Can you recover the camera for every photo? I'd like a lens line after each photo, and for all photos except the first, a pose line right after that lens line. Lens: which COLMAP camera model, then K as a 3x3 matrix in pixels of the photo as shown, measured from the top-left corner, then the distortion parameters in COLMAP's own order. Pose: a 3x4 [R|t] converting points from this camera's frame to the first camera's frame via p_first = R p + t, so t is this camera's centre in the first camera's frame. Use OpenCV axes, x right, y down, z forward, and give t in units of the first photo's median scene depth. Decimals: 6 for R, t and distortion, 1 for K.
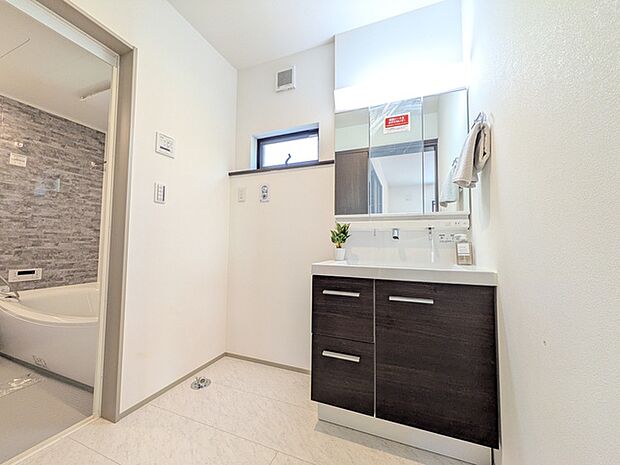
lens RADIAL K [[246.3, 0, 309.2], [0, 246.3, 231.4], [0, 0, 1]] dist [-0.000430, -0.000003]
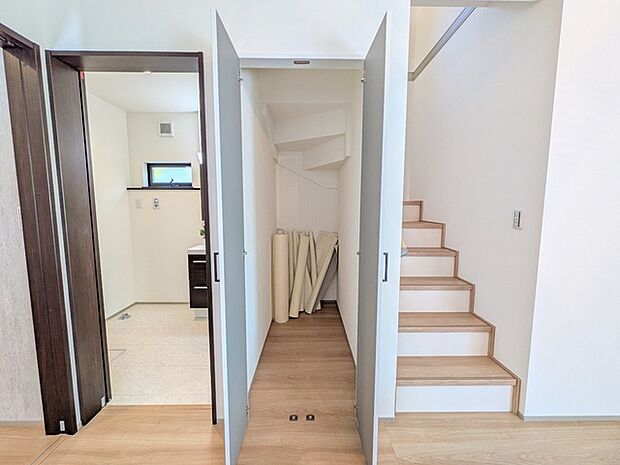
lens RADIAL K [[246.3, 0, 310.3], [0, 246.3, 231.0], [0, 0, 1]] dist [-0.000430, -0.000003]
pose [[0.920454, -0.045543, 0.388189, 0.100626], [-0.014050, 0.988691, 0.149309, -0.213072], [-0.390598, -0.142886, 0.909404, -0.791016]]
